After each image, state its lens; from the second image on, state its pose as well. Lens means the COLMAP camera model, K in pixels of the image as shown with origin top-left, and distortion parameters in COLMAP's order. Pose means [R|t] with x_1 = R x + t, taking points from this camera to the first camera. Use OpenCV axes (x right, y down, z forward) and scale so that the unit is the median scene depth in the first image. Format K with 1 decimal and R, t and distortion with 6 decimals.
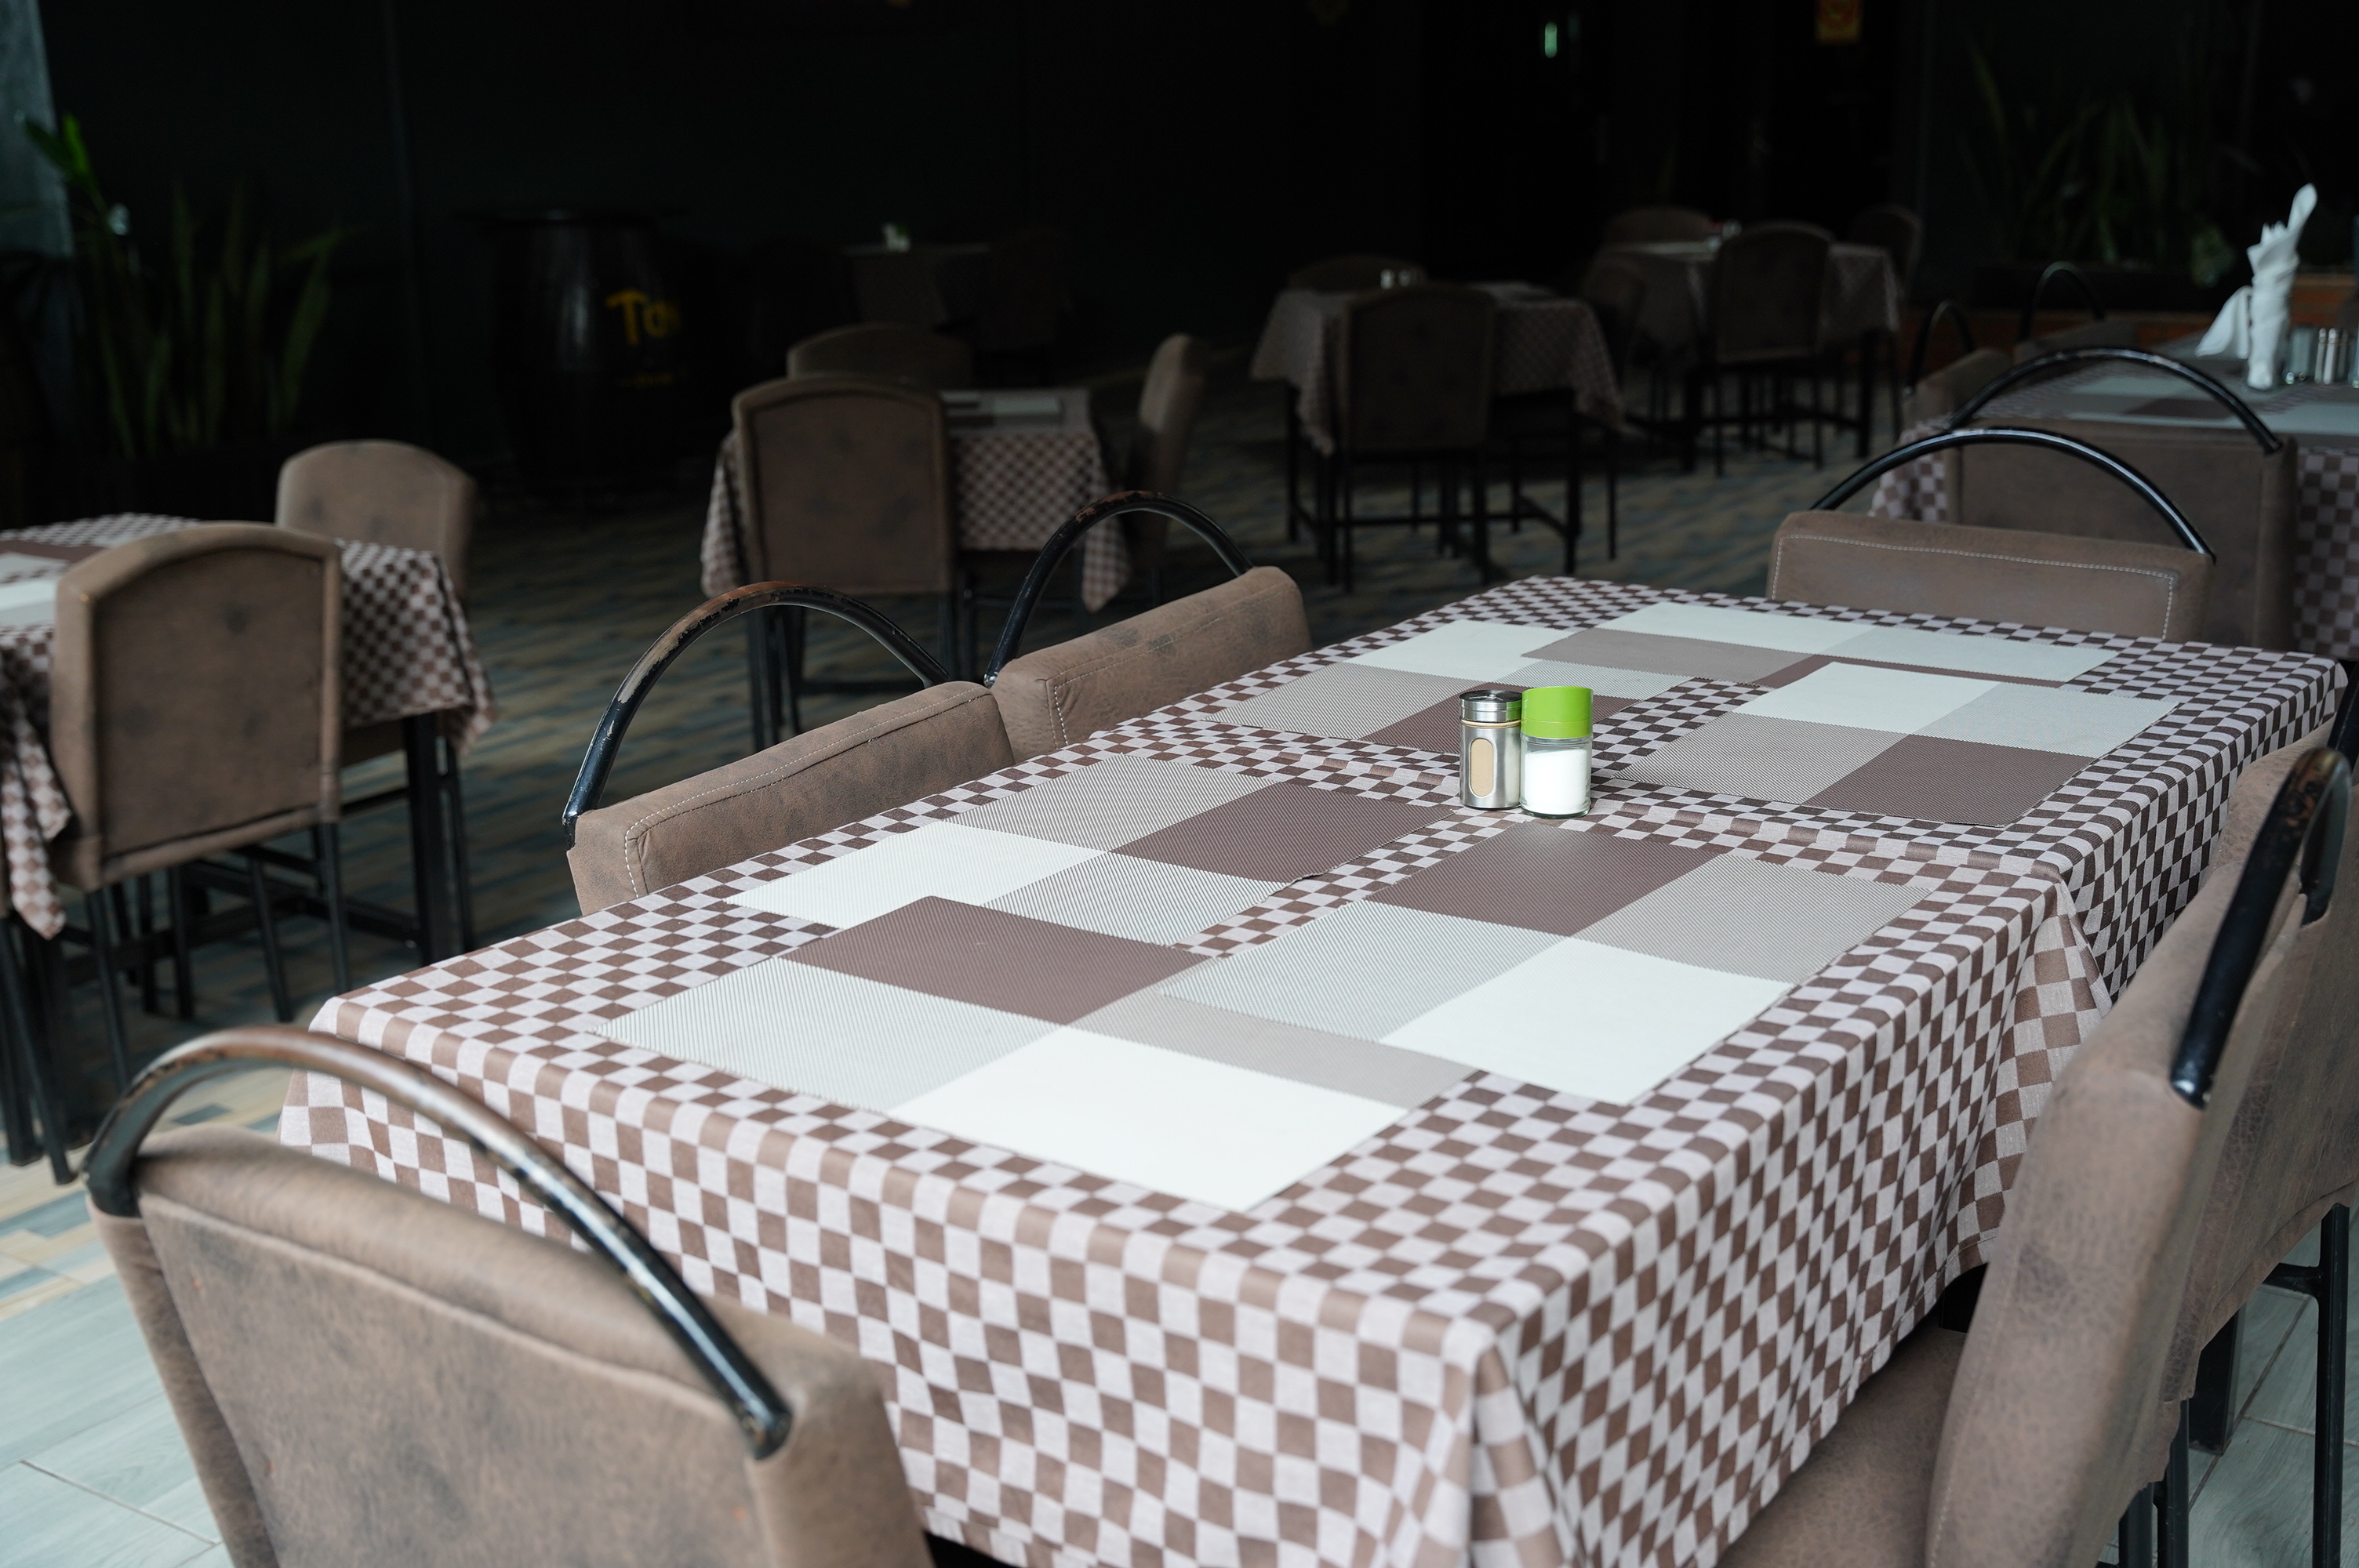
lens RADIAL K [[2647.7, 0, 1173.3], [0, 2647.7, 794.8], [0, 0, 1]] dist [-0.070572, 0.402999]
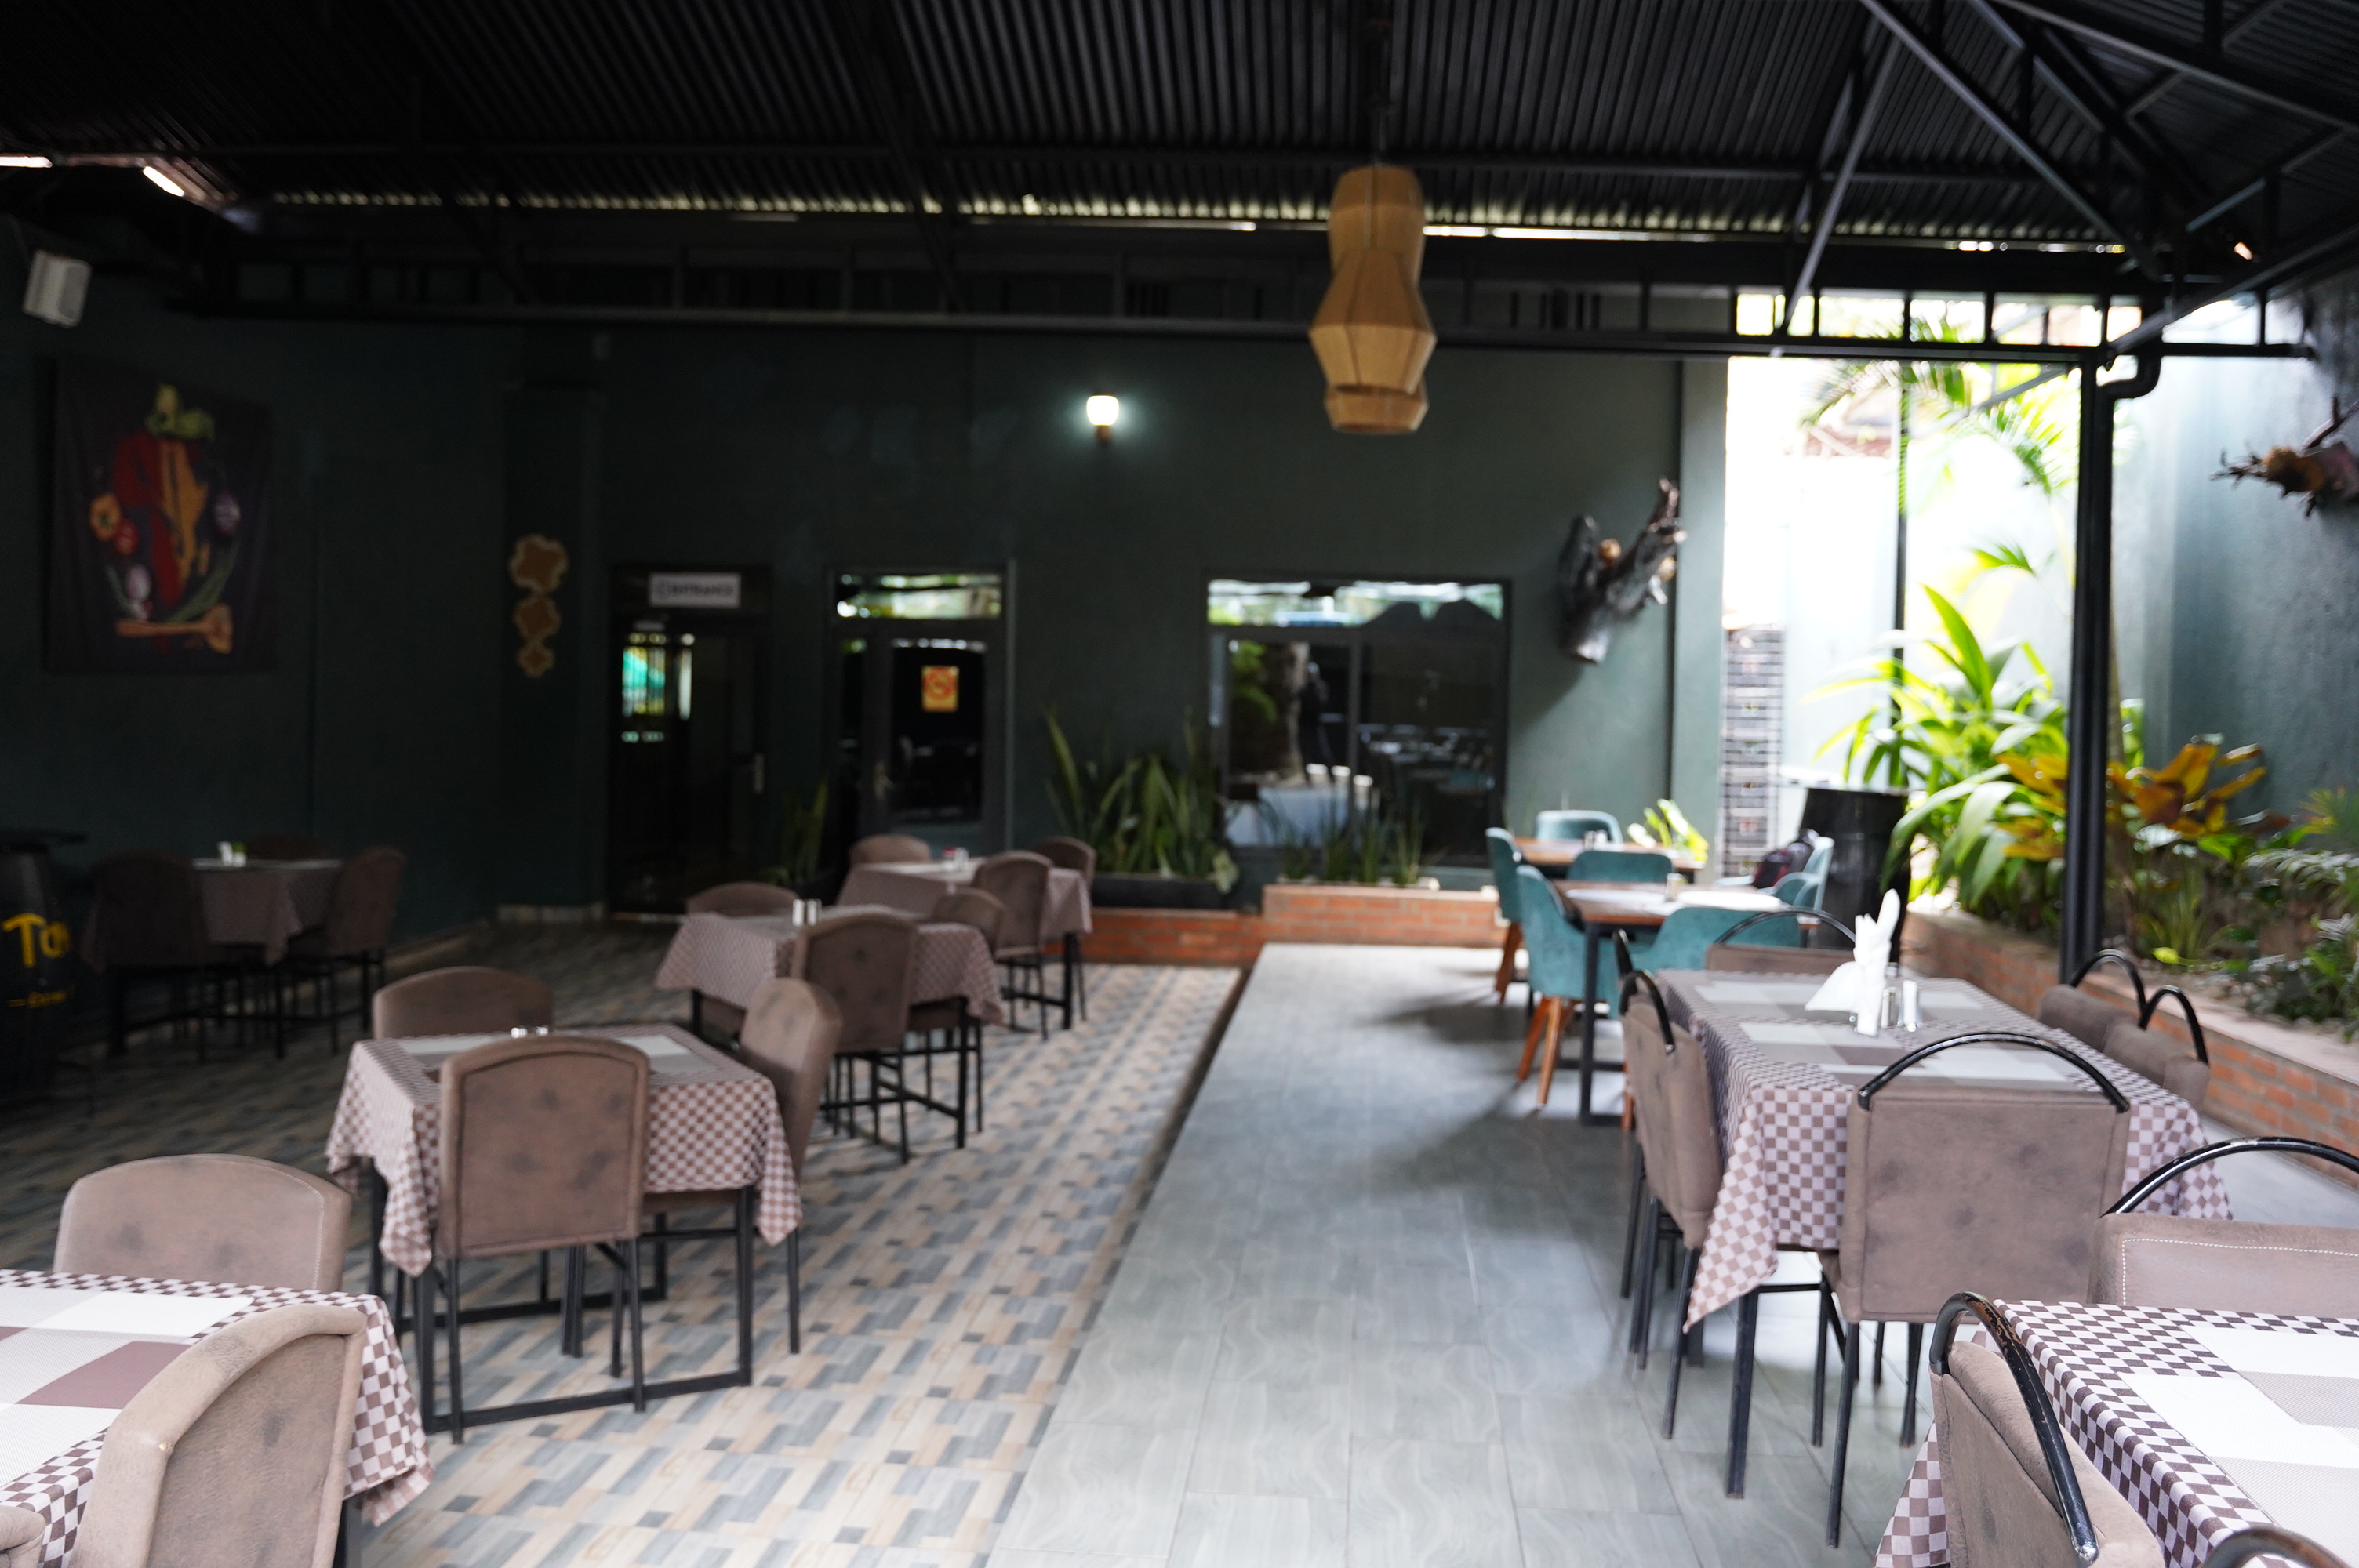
lens RADIAL K [[1971.3, 0, 1181.1], [0, 1971.3, 782.0], [0, 0, 1]] dist [-0.127547, 0.171001]
pose [[0.877118, 0.021976, 0.479771, -0.264589], [0.086405, 0.975433, -0.202645, -0.077438], [-0.472438, 0.219199, 0.853671, 0.210108]]
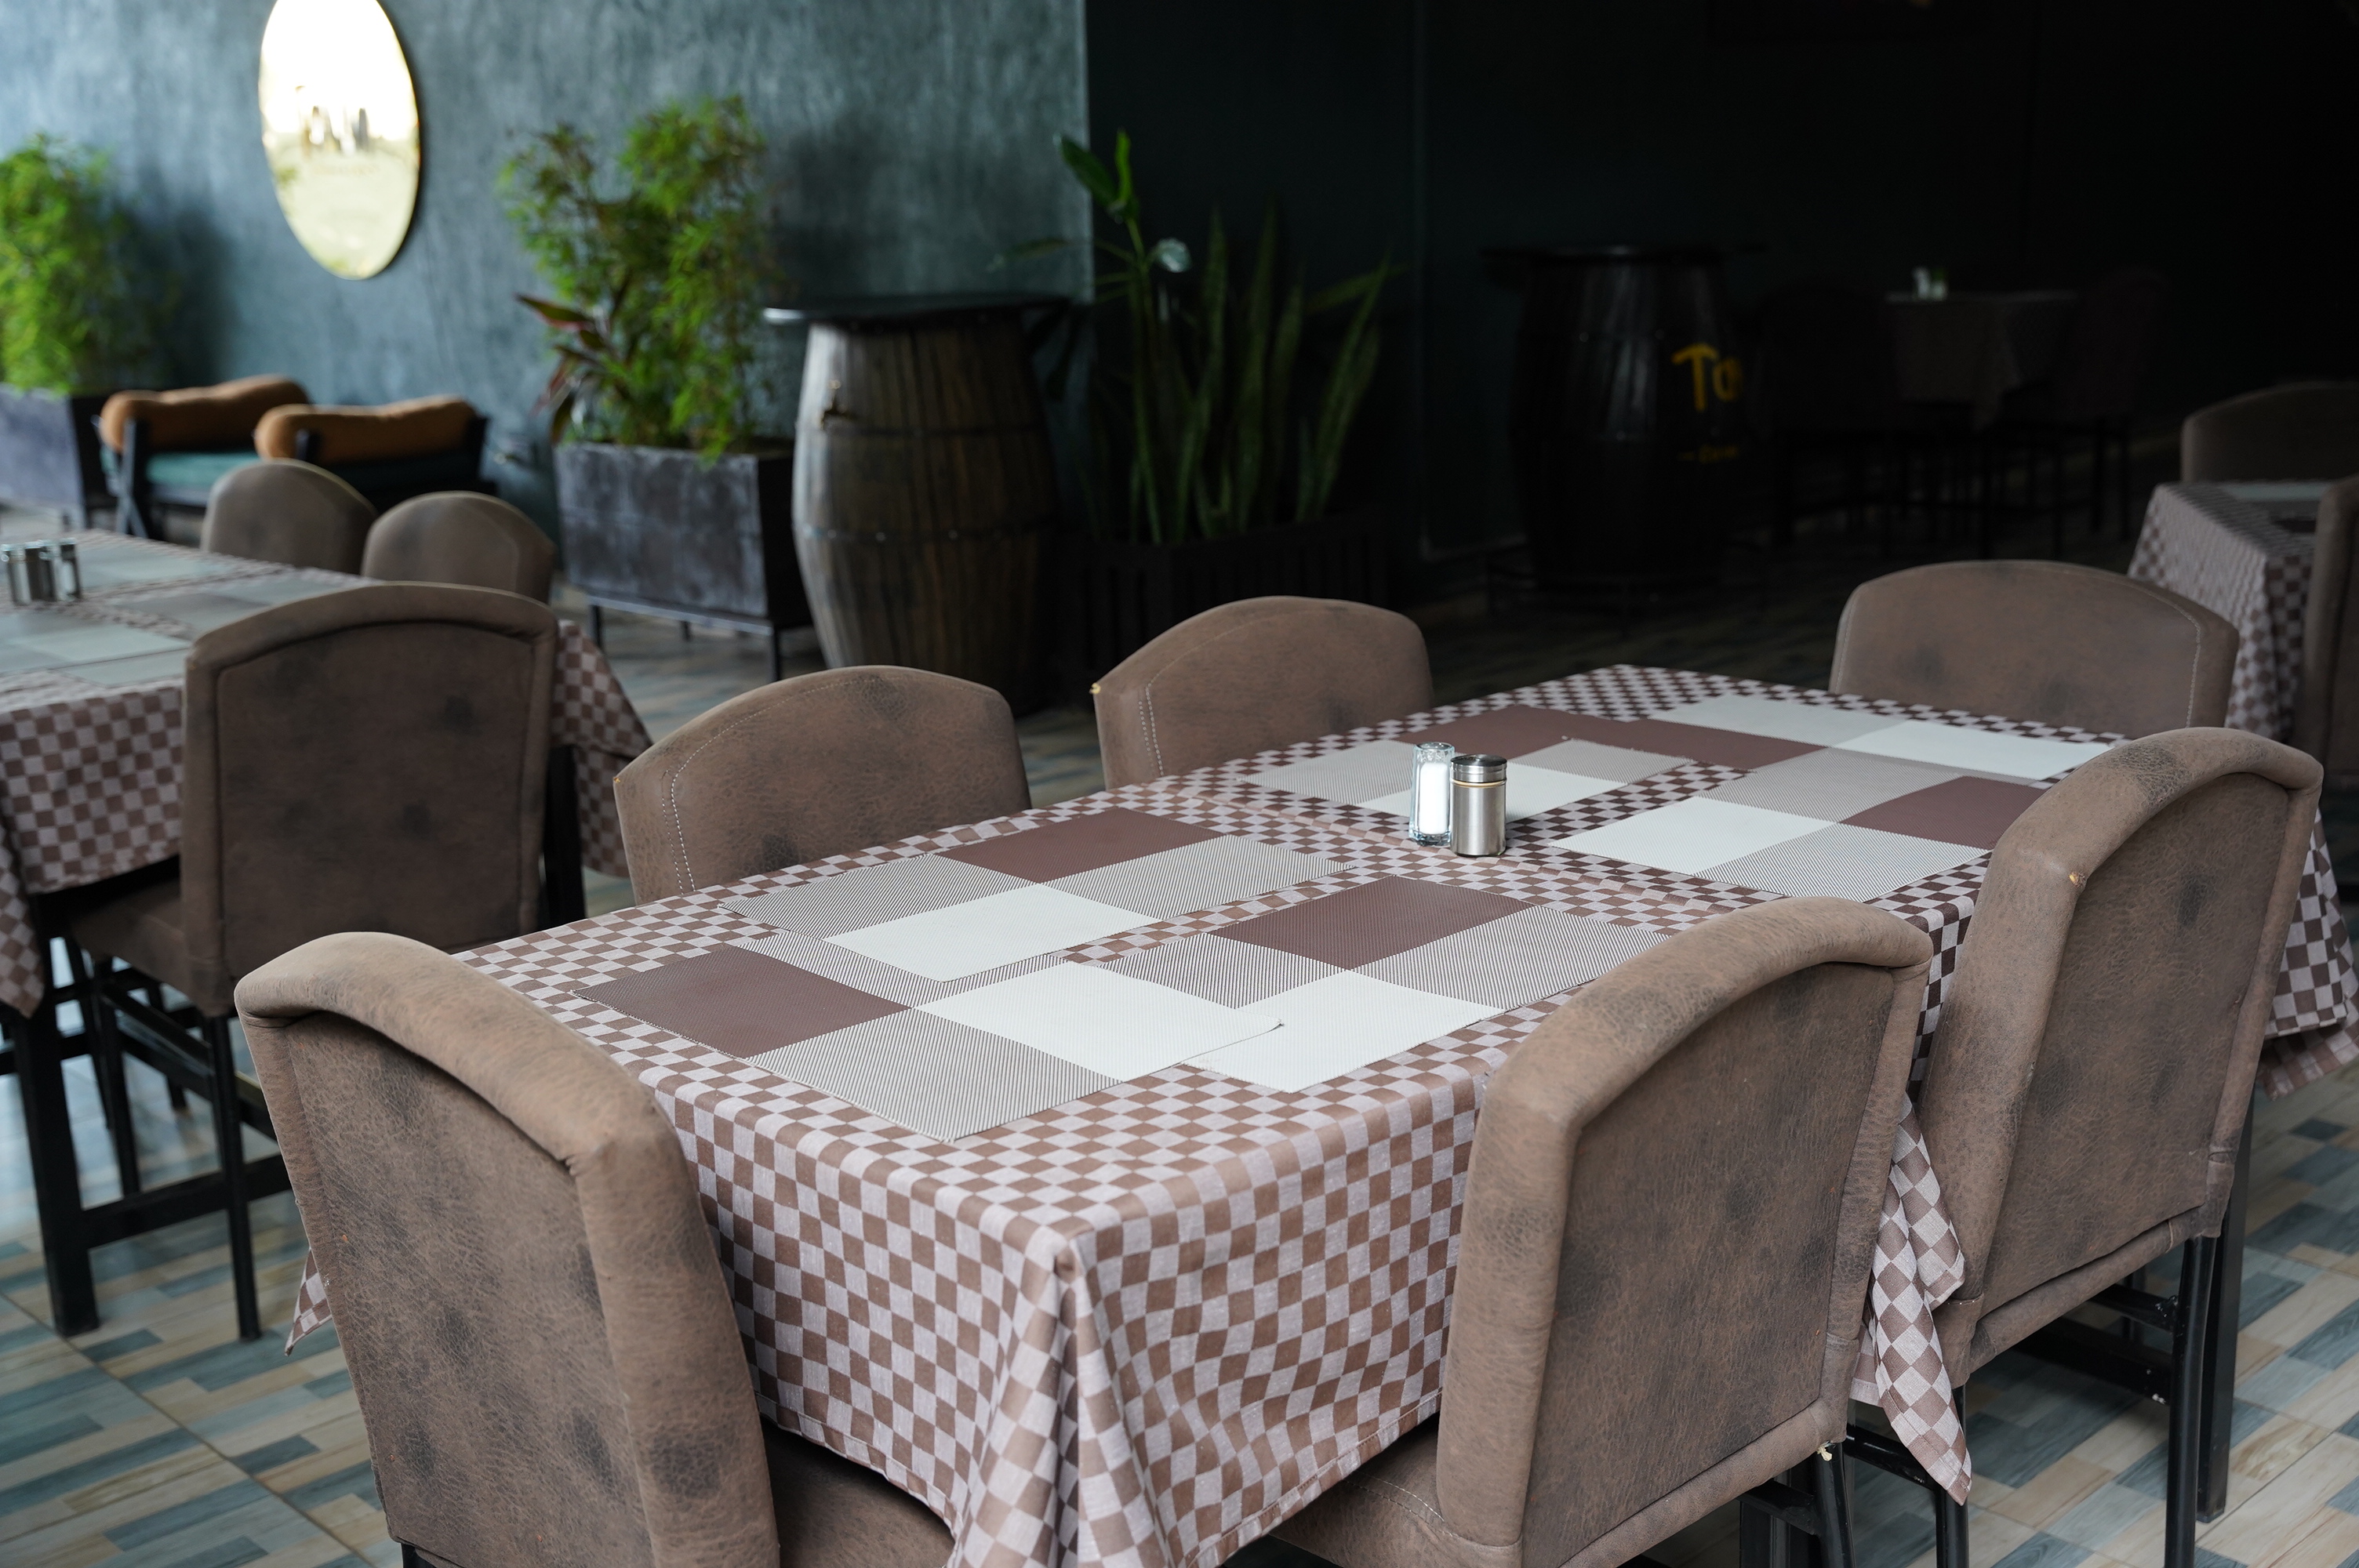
lens RADIAL K [[2647.7, 0, 1173.3], [0, 2647.7, 794.8], [0, 0, 1]] dist [-0.070572, 0.402999]
pose [[0.978974, 0.038013, -0.200412, -0.300945], [-0.043090, 0.998850, -0.021027, -0.044885], [0.199382, 0.029221, 0.979486, 0.277362]]
